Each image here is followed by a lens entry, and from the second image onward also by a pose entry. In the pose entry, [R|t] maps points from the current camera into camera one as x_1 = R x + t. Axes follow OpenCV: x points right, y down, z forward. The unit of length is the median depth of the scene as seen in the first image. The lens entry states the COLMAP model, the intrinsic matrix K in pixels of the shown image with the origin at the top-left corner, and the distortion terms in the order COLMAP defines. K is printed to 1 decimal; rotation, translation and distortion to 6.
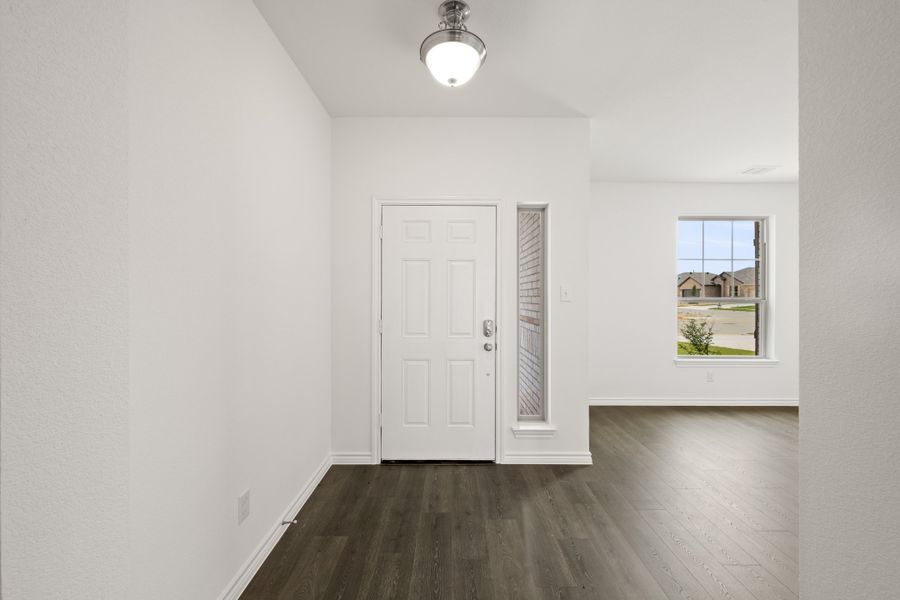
lens RADIAL K [[355.7, 0, 451.2], [0, 355.7, 298.9], [0, 0, 1]] dist [0.000602, 0.000017]
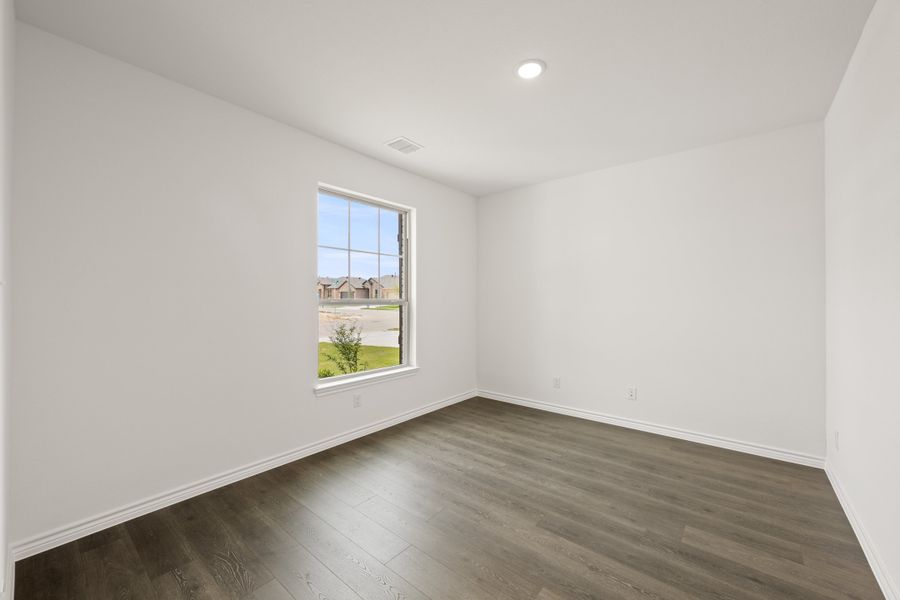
lens RADIAL K [[355.7, 0, 451.2], [0, 355.7, 298.9], [0, 0, 1]] dist [0.000602, 0.000017]
pose [[0.640768, -0.000543, 0.767735, 0.229166], [0.004329, 0.999986, -0.002906, -0.000507], [-0.767723, 0.005185, 0.640761, 0.298381]]
